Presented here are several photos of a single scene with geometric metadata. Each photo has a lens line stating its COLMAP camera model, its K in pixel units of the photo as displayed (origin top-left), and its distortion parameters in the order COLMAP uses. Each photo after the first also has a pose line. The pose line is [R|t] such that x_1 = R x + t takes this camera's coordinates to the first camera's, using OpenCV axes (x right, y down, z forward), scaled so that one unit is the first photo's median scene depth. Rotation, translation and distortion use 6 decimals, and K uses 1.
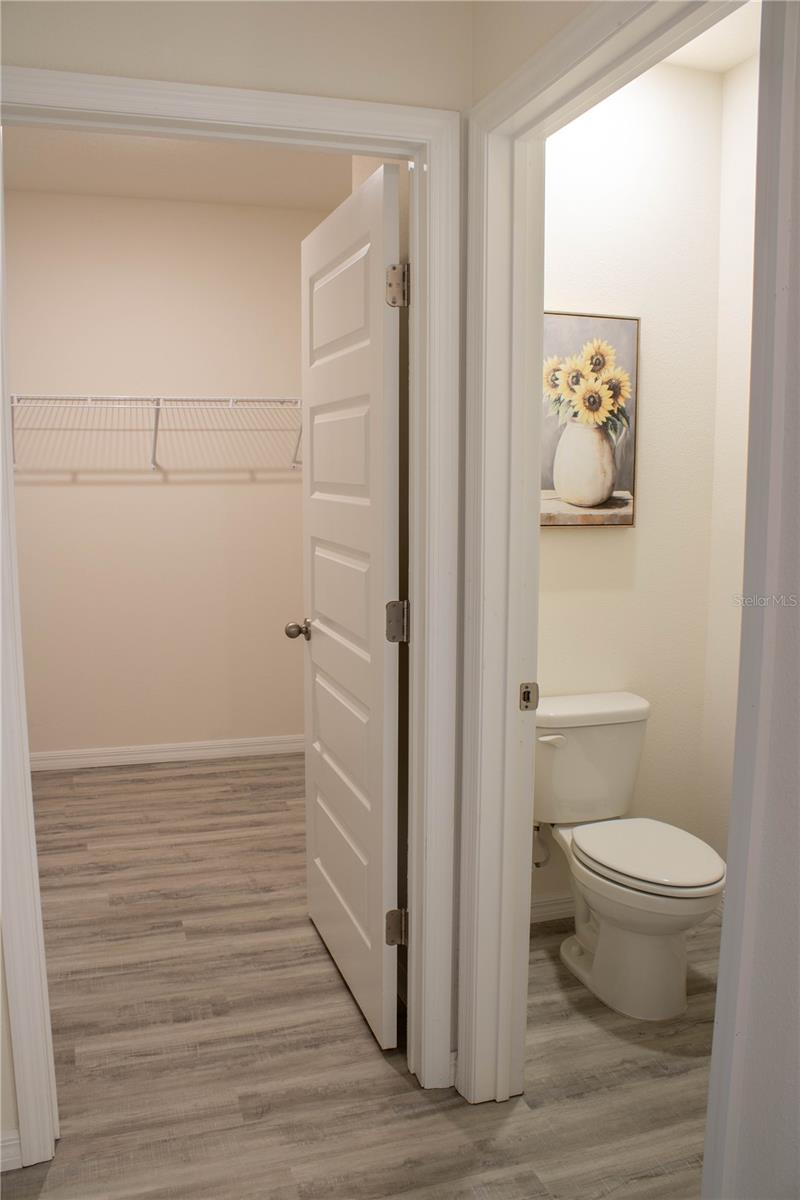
lens RADIAL K [[992.3, 0, 400.0], [0, 992.3, 600.0], [0, 0, 1]] dist [-0.161490, 0.127324]
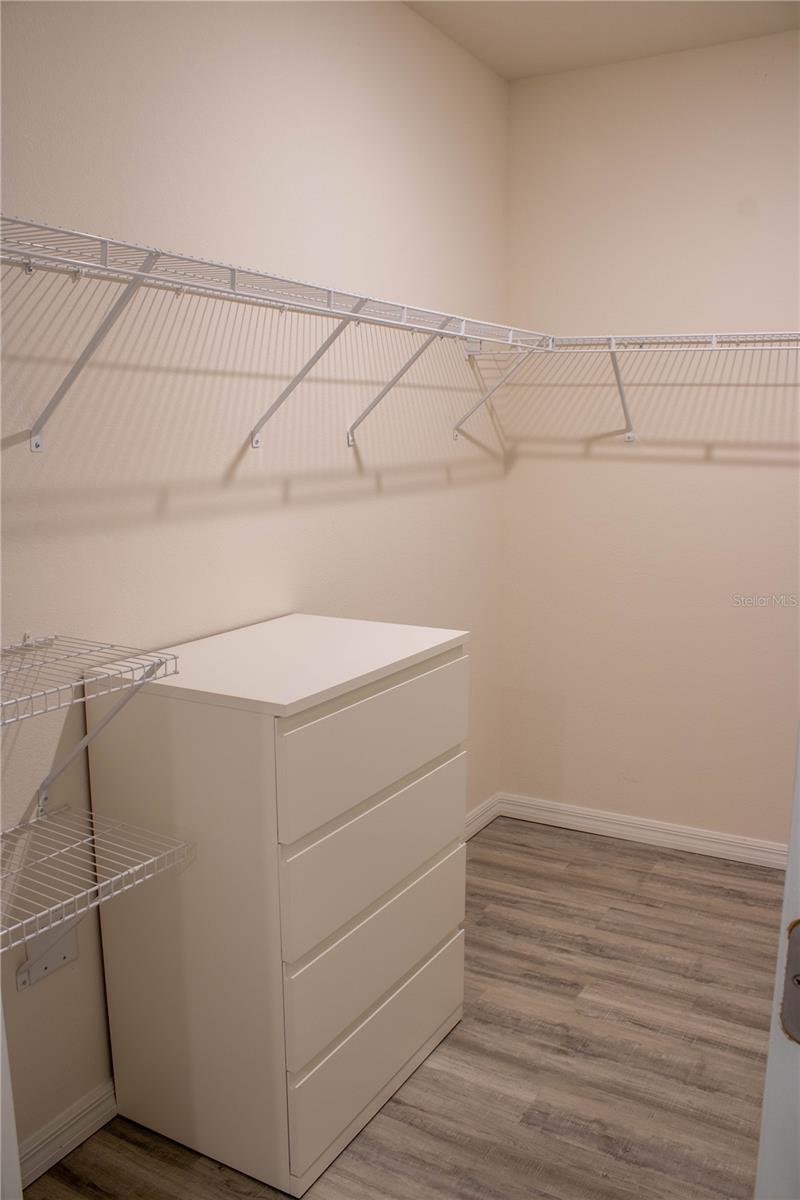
lens RADIAL K [[992.3, 0, 400.0], [0, 992.3, 600.0], [0, 0, 1]] dist [-0.161490, 0.127324]
pose [[0.666322, 0.119205, -0.736074, 0.060866], [-0.100248, 0.992498, 0.069983, -0.054553], [0.738895, 0.027158, 0.673273, 0.420708]]
